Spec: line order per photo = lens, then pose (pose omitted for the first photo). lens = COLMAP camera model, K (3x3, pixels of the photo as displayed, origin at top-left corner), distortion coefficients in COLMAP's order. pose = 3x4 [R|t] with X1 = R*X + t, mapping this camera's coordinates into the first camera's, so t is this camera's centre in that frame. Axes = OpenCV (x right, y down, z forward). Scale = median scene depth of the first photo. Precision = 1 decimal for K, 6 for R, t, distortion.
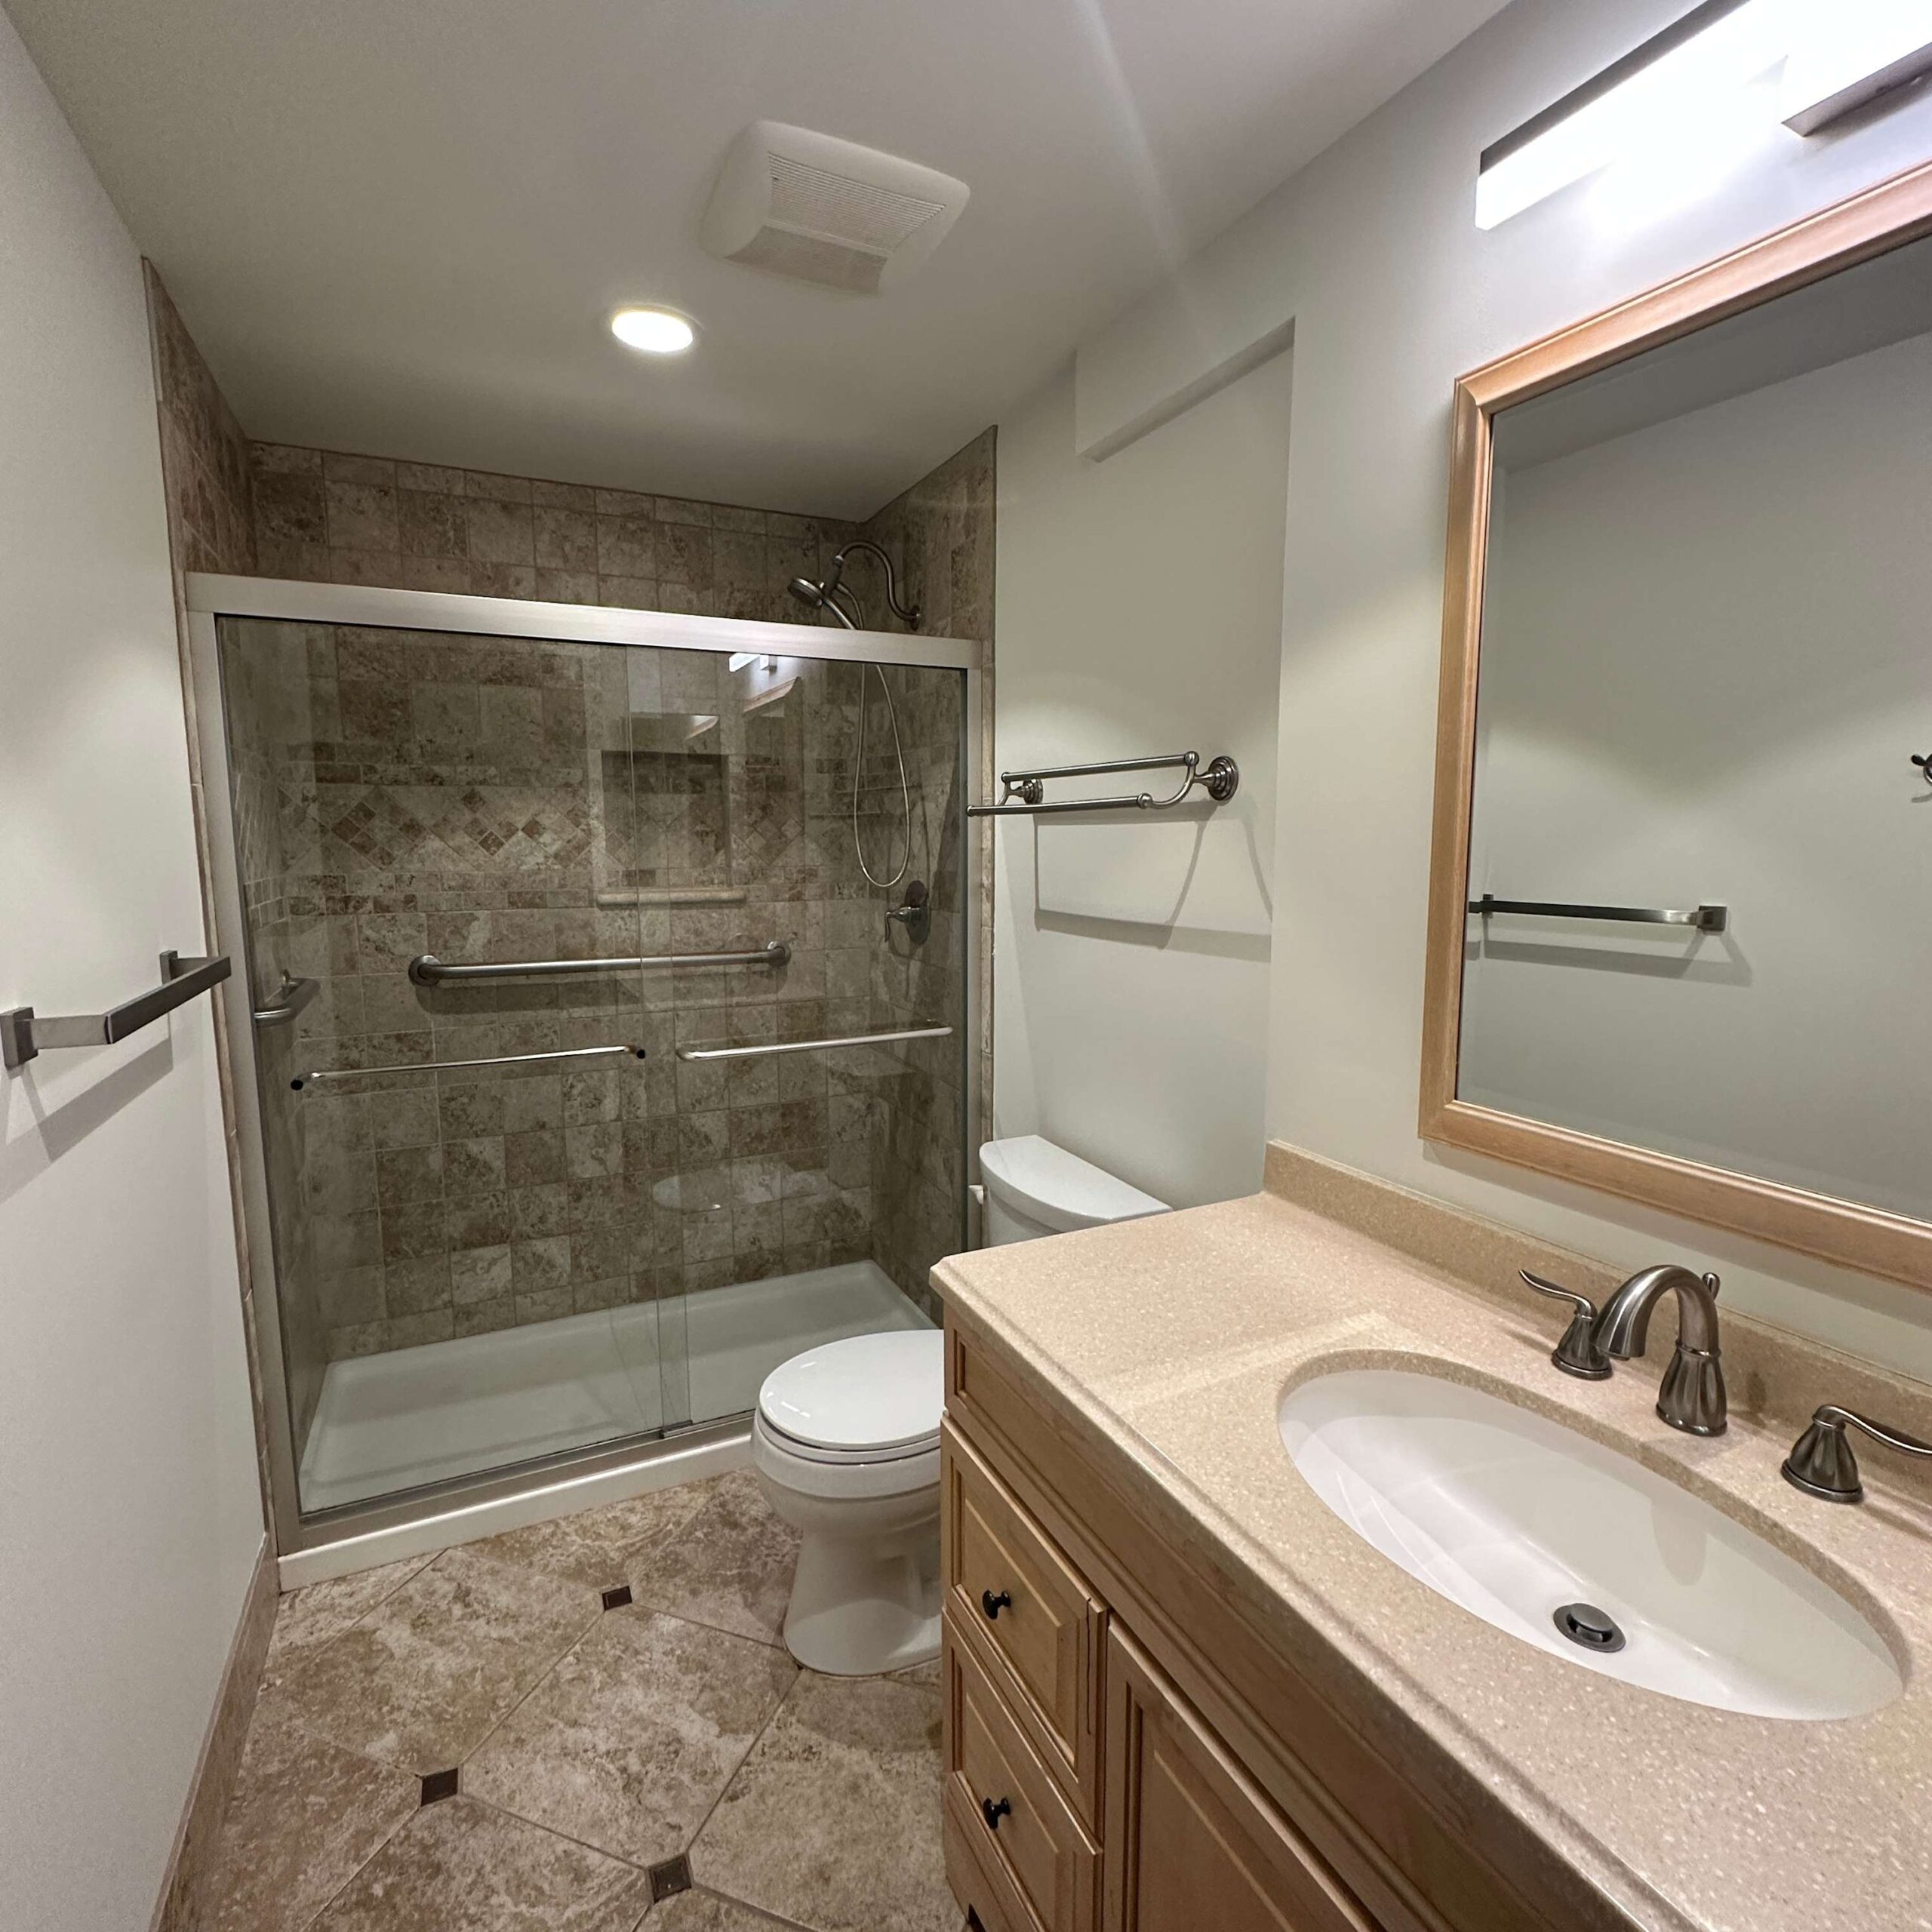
lens RADIAL K [[1014.4, 0, 966.0], [0, 1014.4, 966.0], [0, 0, 1]] dist [-0.003867, -0.001988]
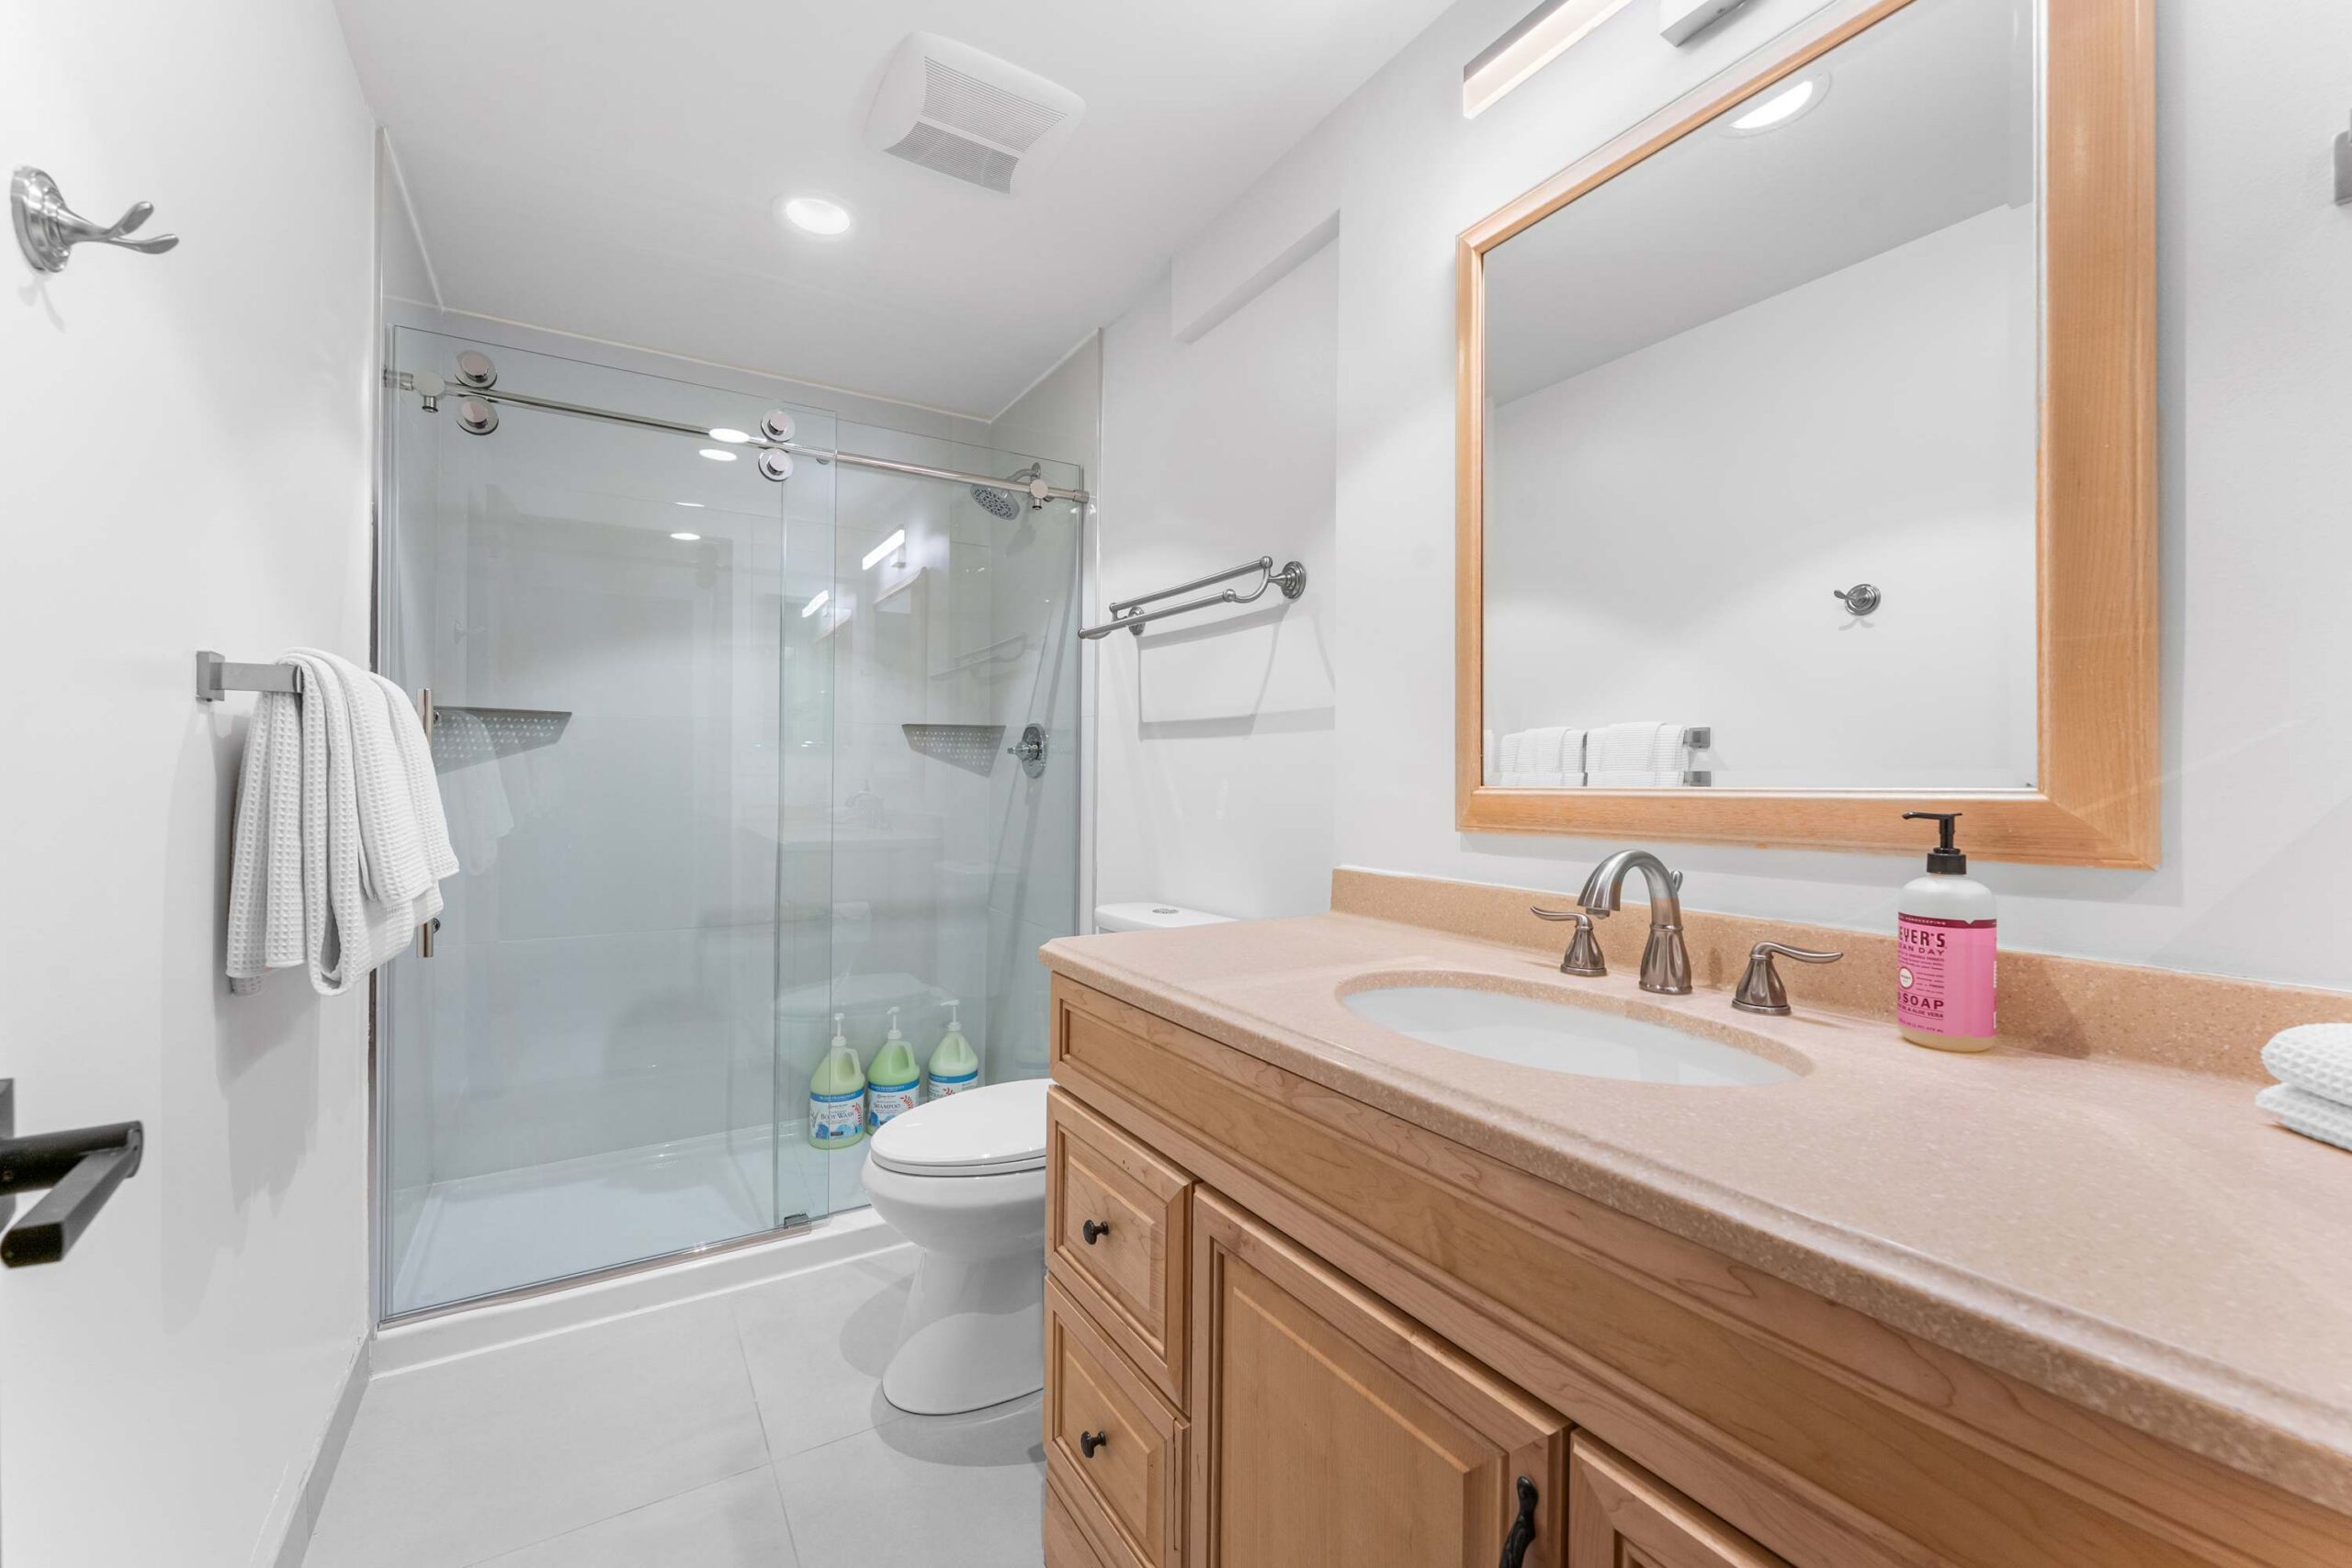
lens RADIAL K [[958.0, 0, 1154.1], [0, 958.0, 783.5], [0, 0, 1]] dist [-0.015616, -0.000045]
pose [[0.996321, 0.015197, 0.084346, -0.001252], [-0.004283, 0.991751, -0.128106, 0.229791], [-0.085597, 0.127273, 0.988167, -0.078742]]
